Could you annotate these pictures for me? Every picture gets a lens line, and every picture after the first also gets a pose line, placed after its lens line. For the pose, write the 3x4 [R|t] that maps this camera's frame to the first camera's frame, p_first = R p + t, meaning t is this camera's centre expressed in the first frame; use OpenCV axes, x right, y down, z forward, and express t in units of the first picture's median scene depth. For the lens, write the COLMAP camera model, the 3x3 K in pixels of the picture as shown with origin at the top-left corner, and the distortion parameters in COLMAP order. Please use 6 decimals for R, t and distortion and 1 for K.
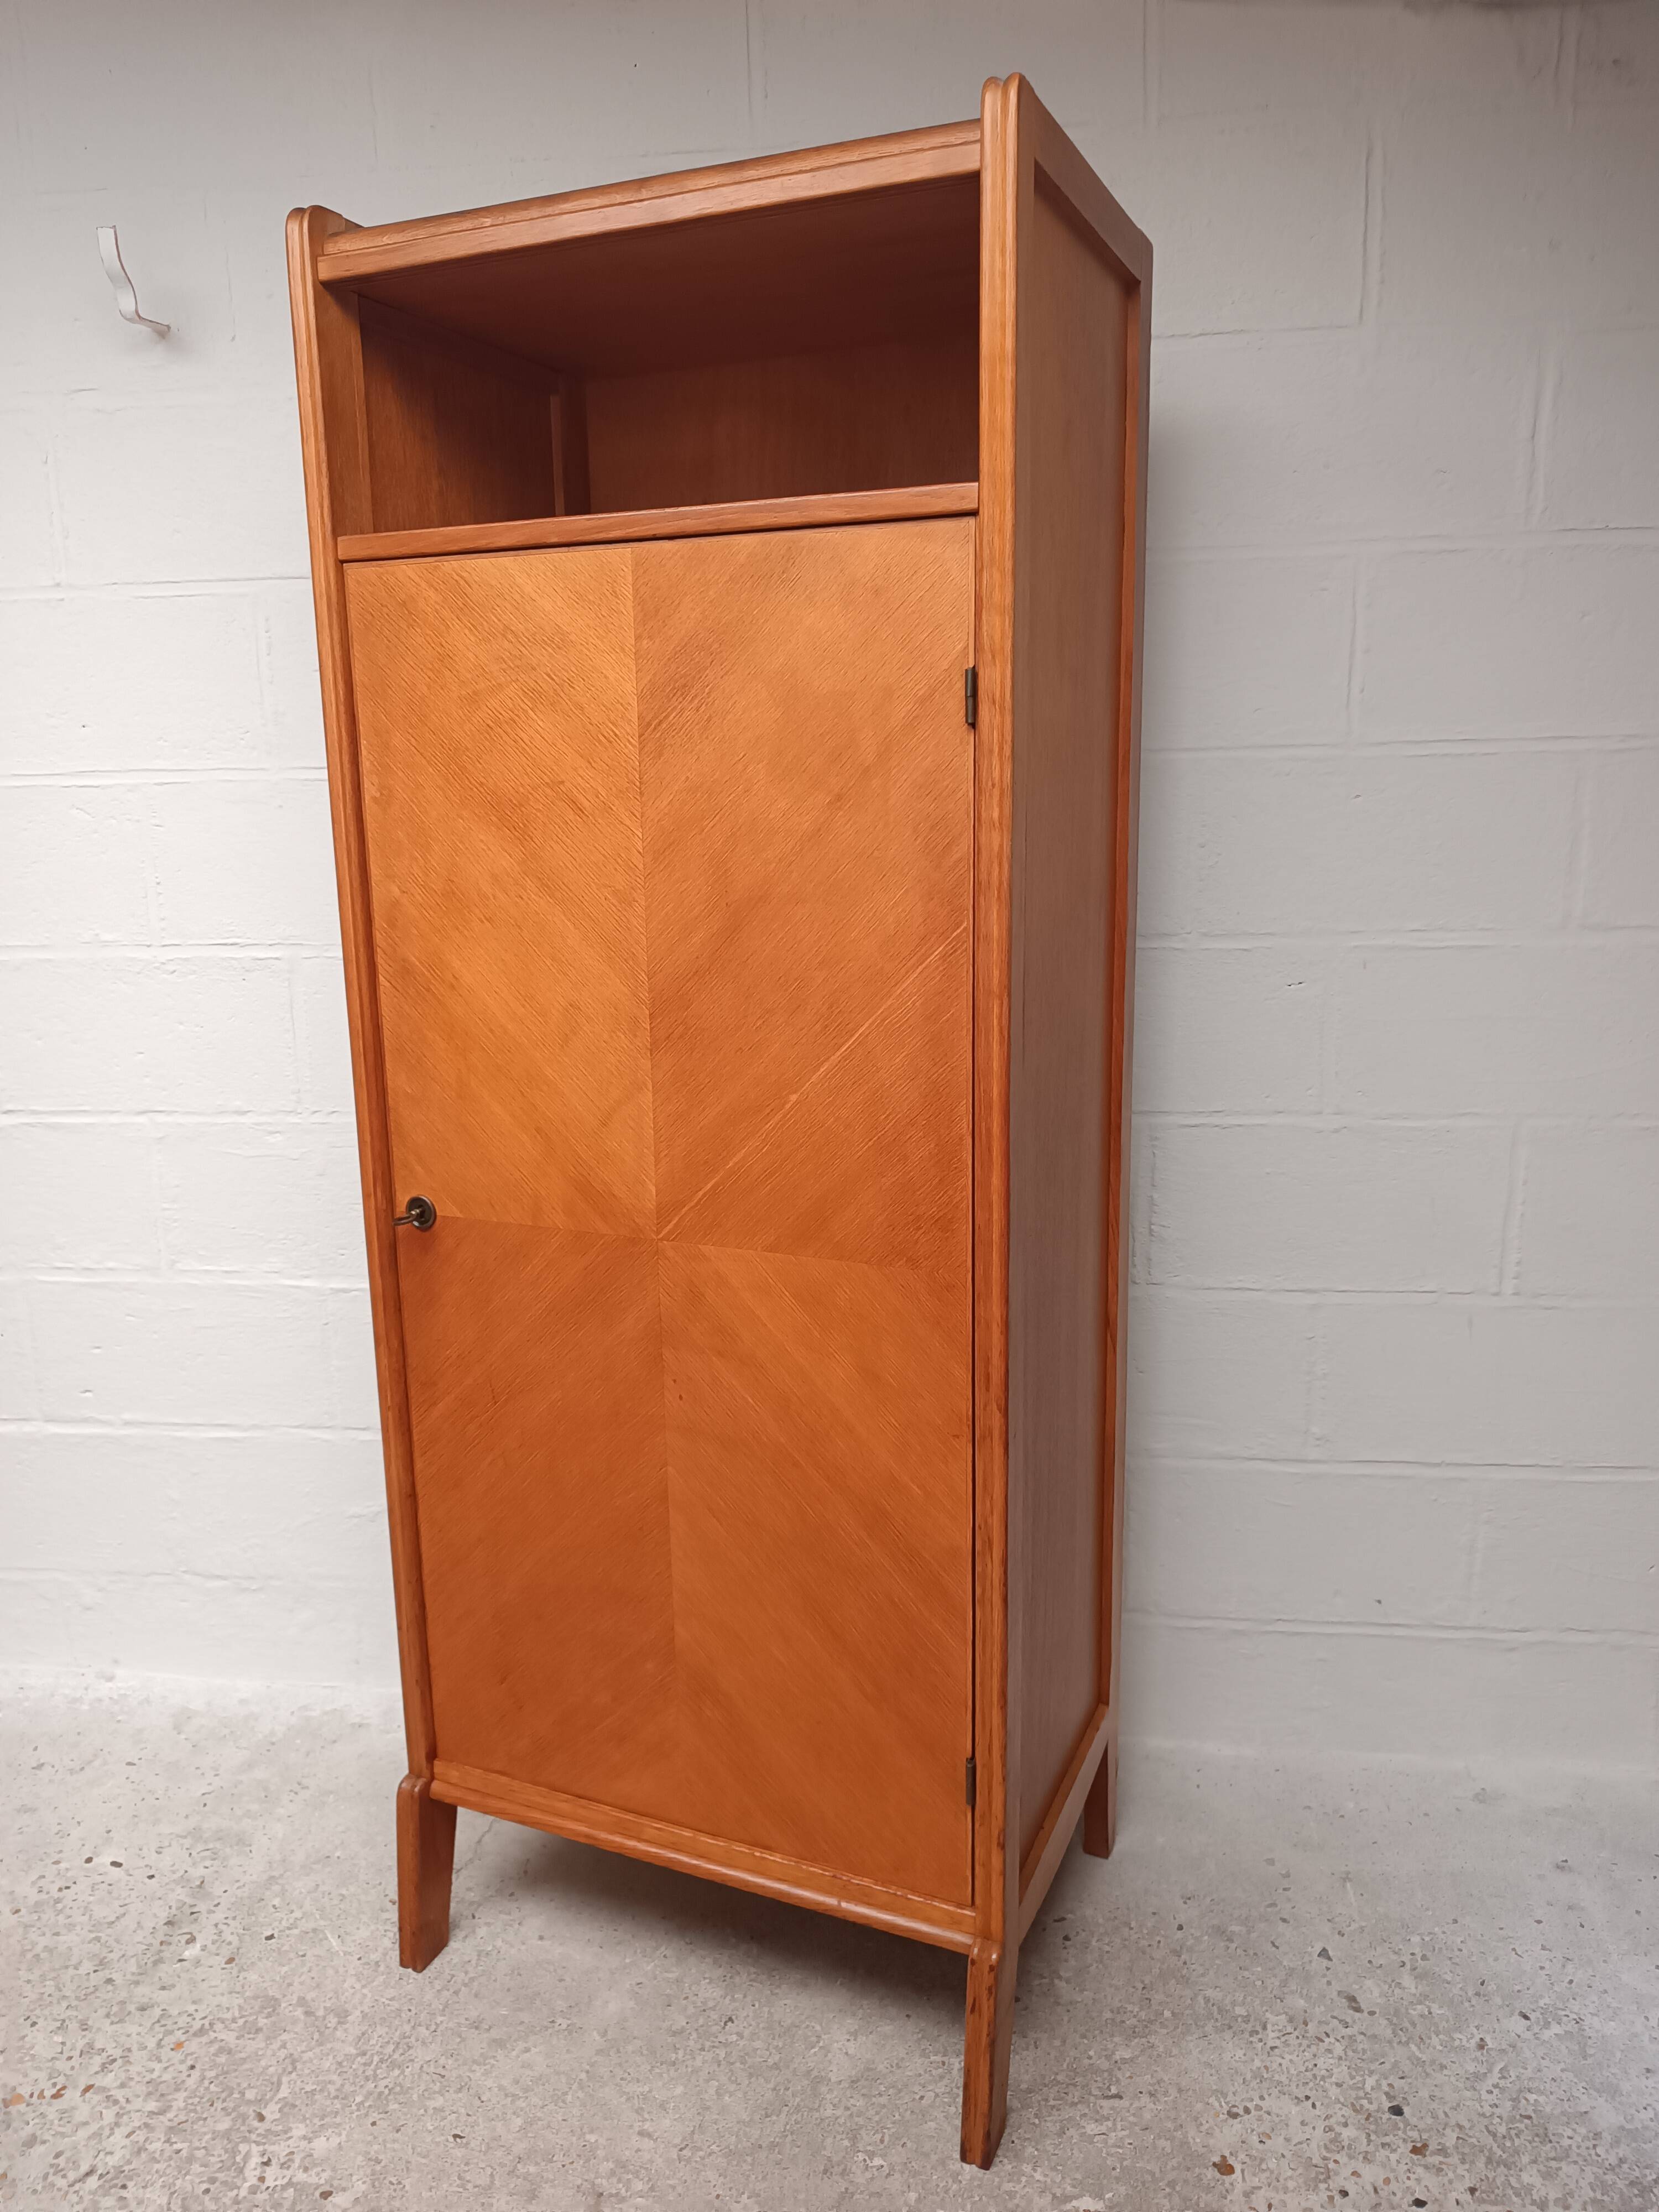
lens RADIAL K [[1600.0, 0, 822.4], [0, 1600.0, 1109.3], [0, 0, 1]] dist [0.023789, -0.031715]
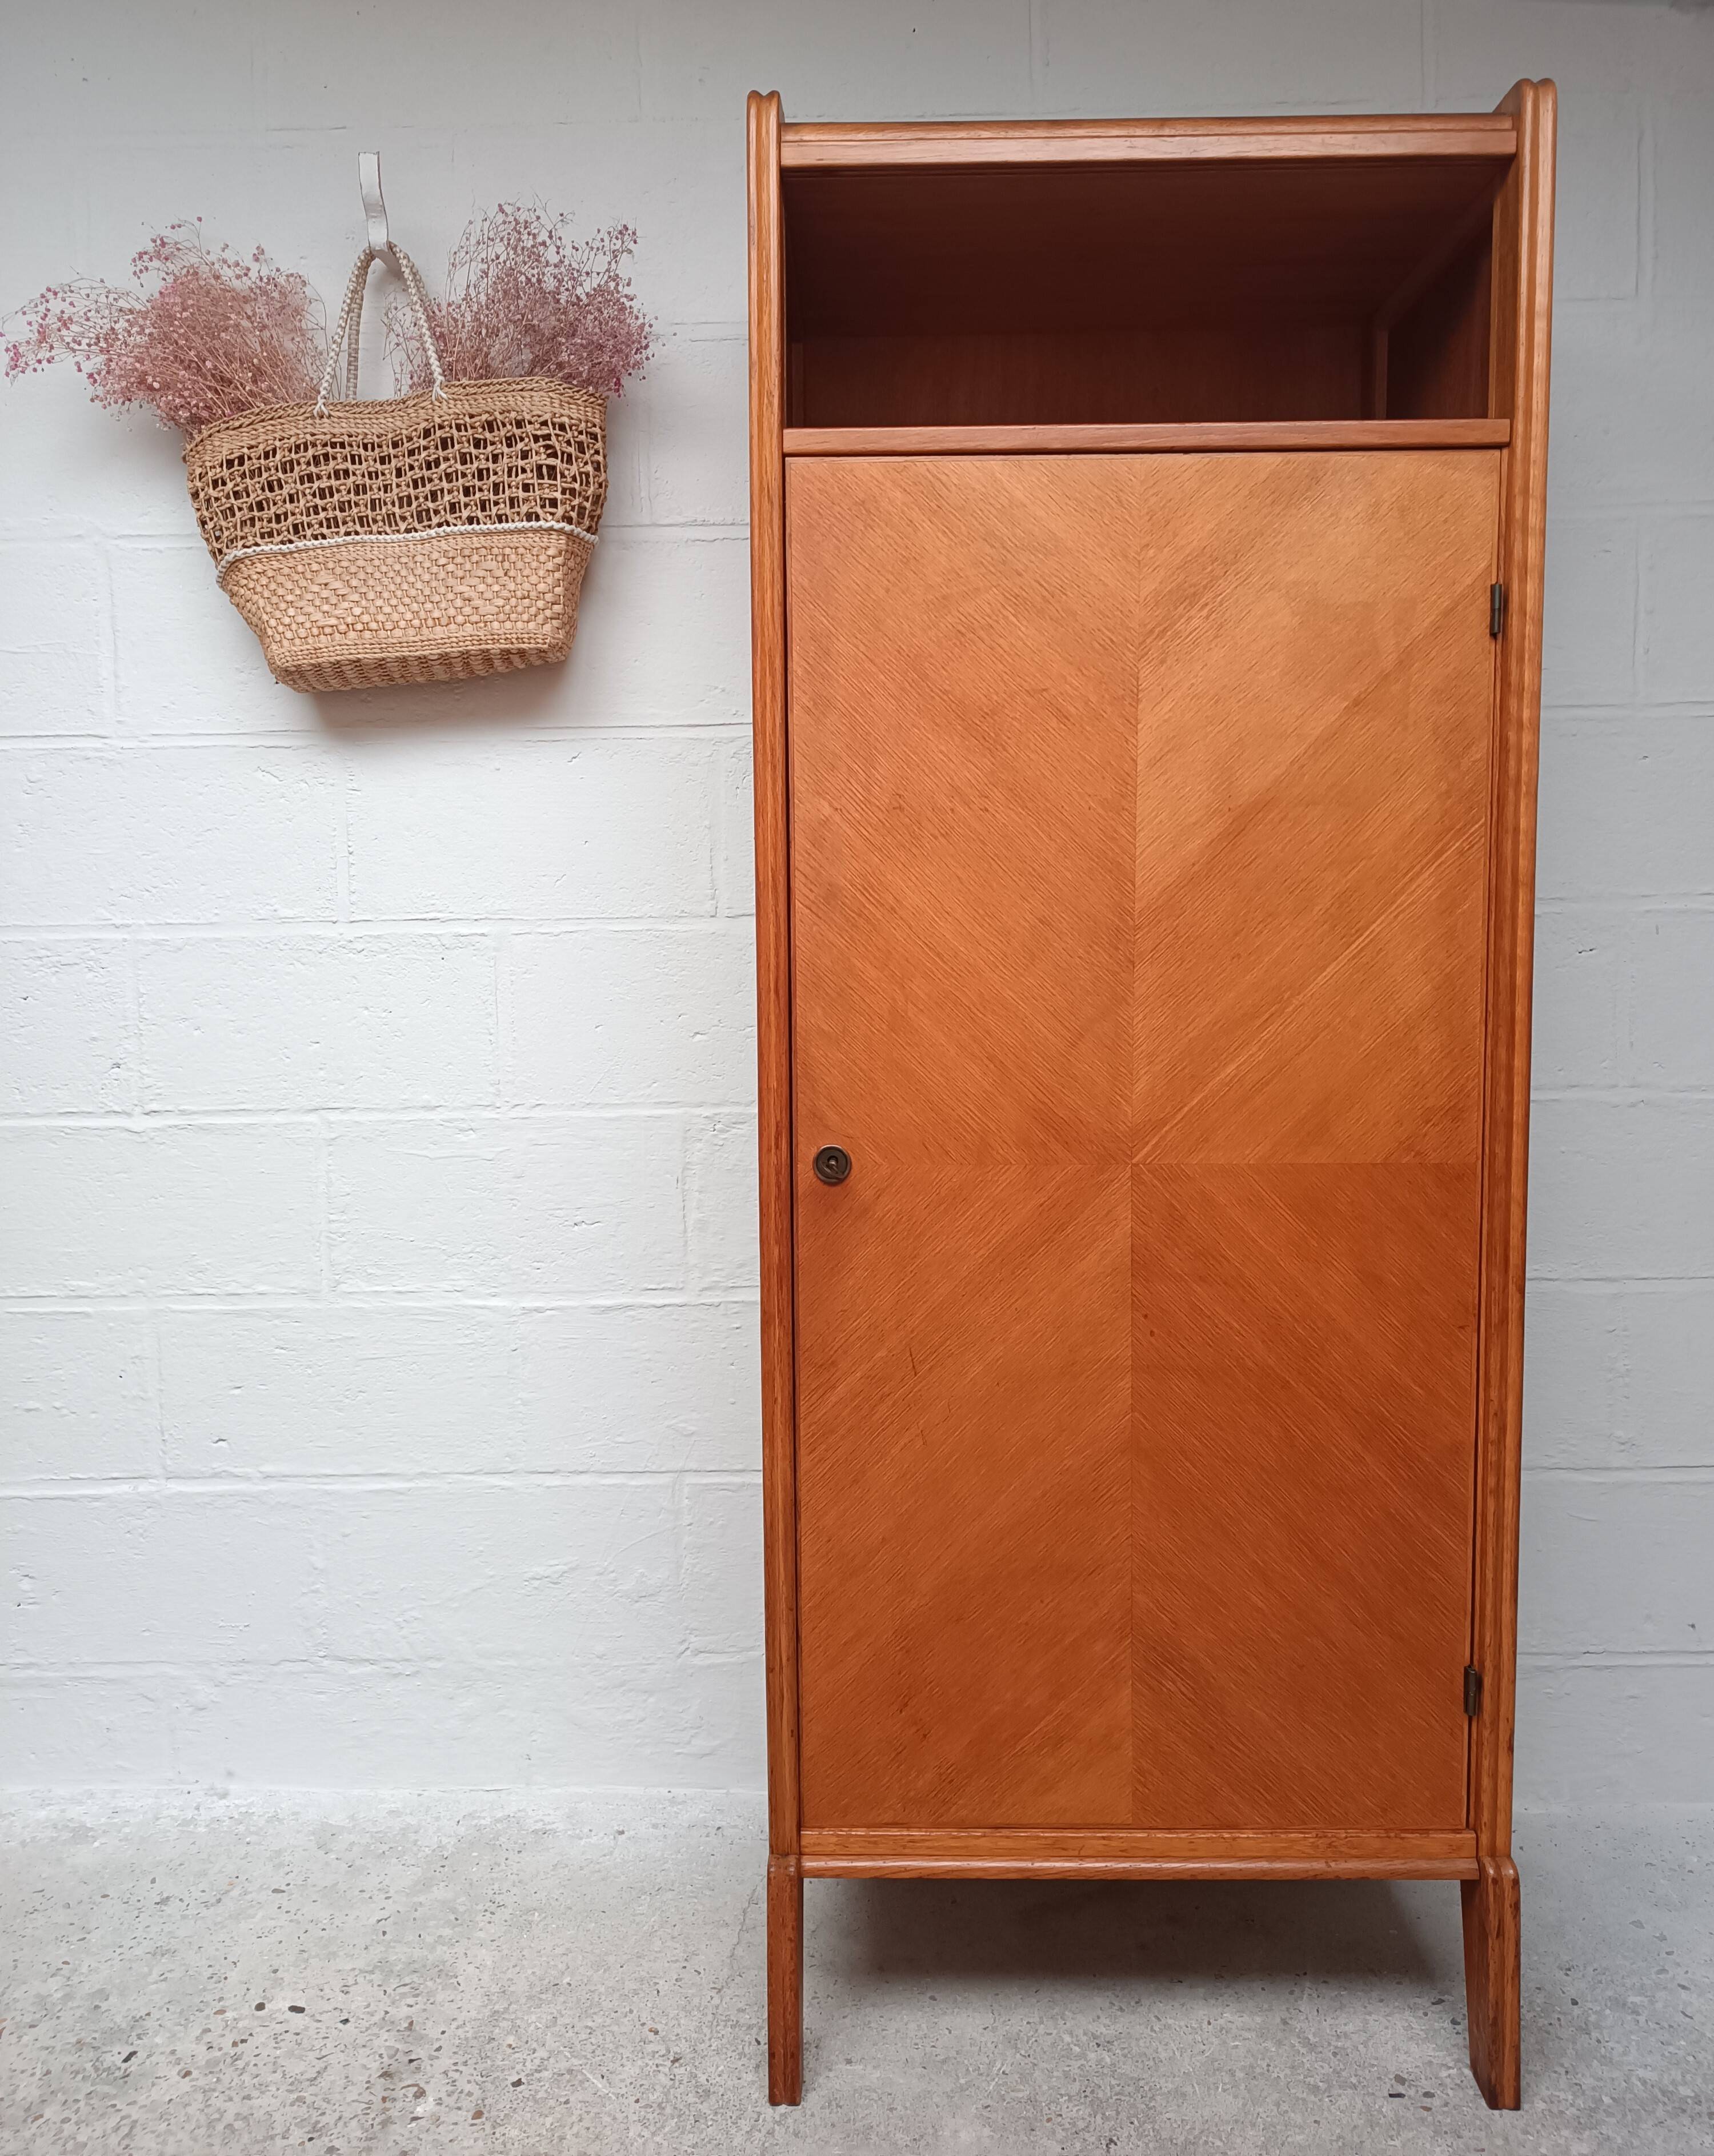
lens RADIAL K [[1649.0, 0, 851.4], [0, 1649.0, 1010.0], [0, 0, 1]] dist [0.018644, -0.013049]
pose [[0.995216, -0.003057, 0.097650, -0.257530], [0.016468, 0.990458, -0.136831, 0.091913], [-0.096300, 0.137784, 0.985770, 0.073717]]
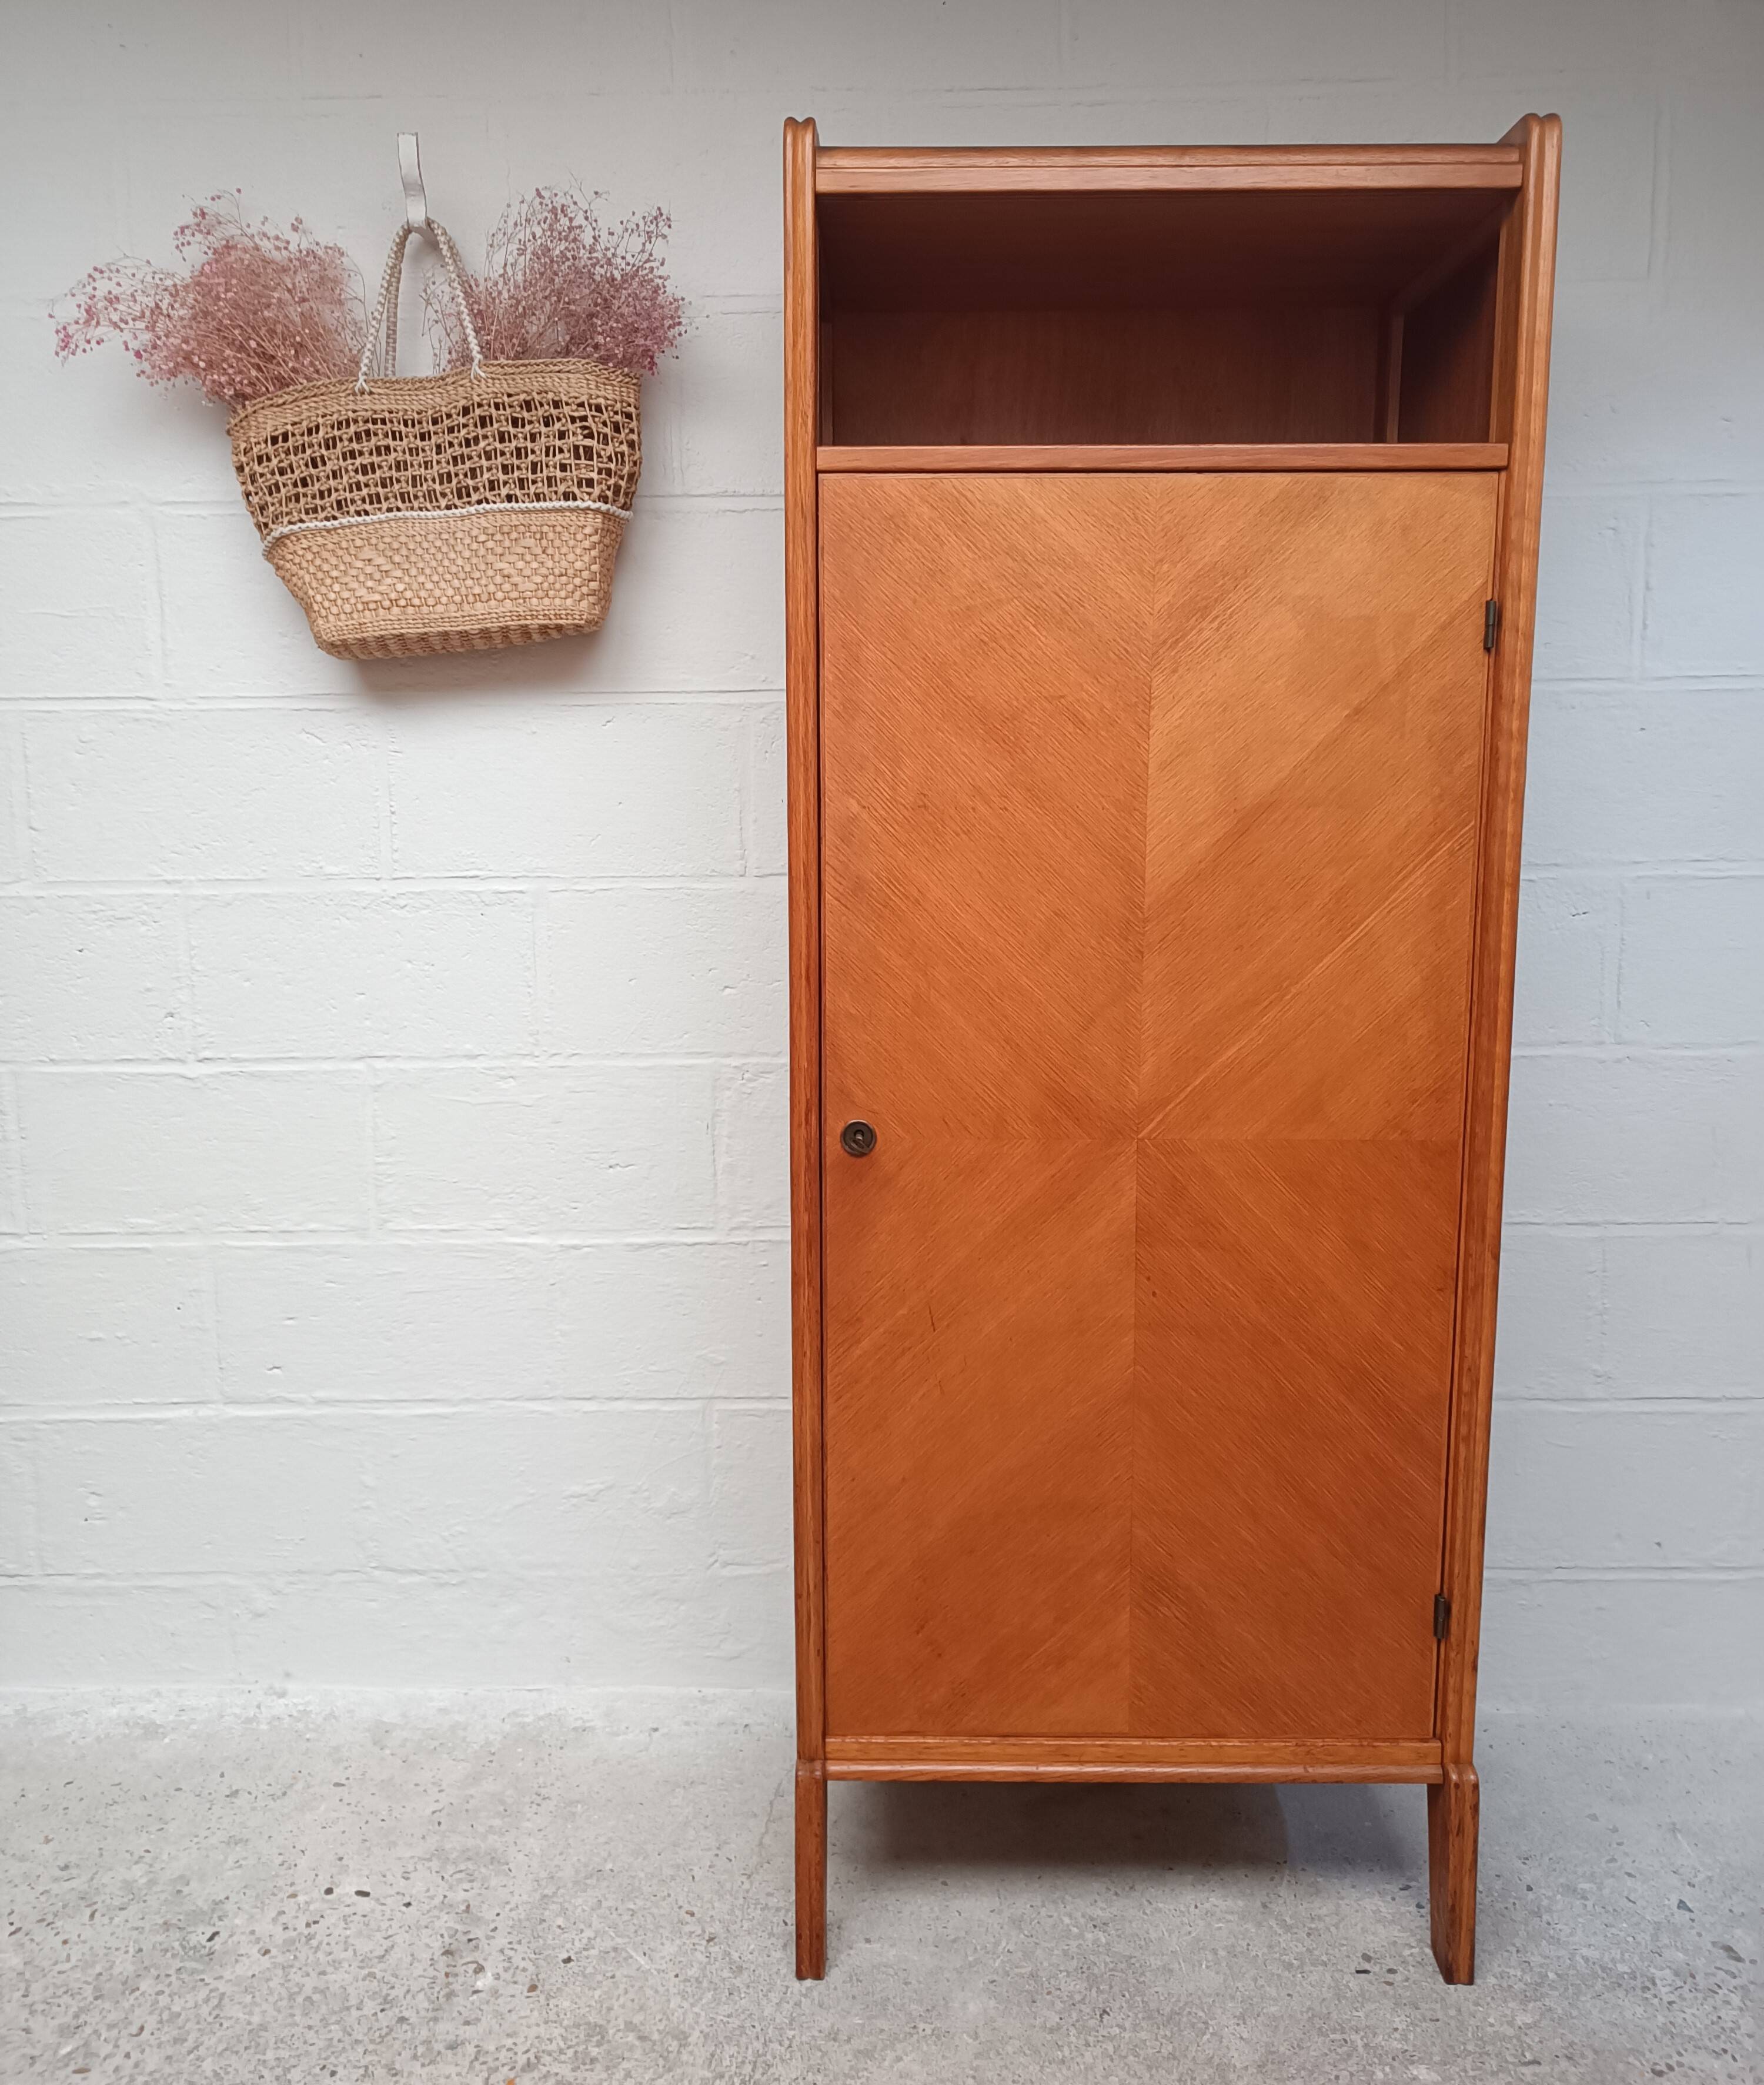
lens RADIAL K [[1694.8, 0, 880.3], [0, 1694.8, 976.2], [0, 0, 1]] dist [0.021906, -0.017322]
pose [[0.994373, -0.003213, 0.105887, -0.271282], [0.010977, 0.997284, -0.072823, 0.035305], [-0.105366, 0.073576, 0.991708, -0.010532]]
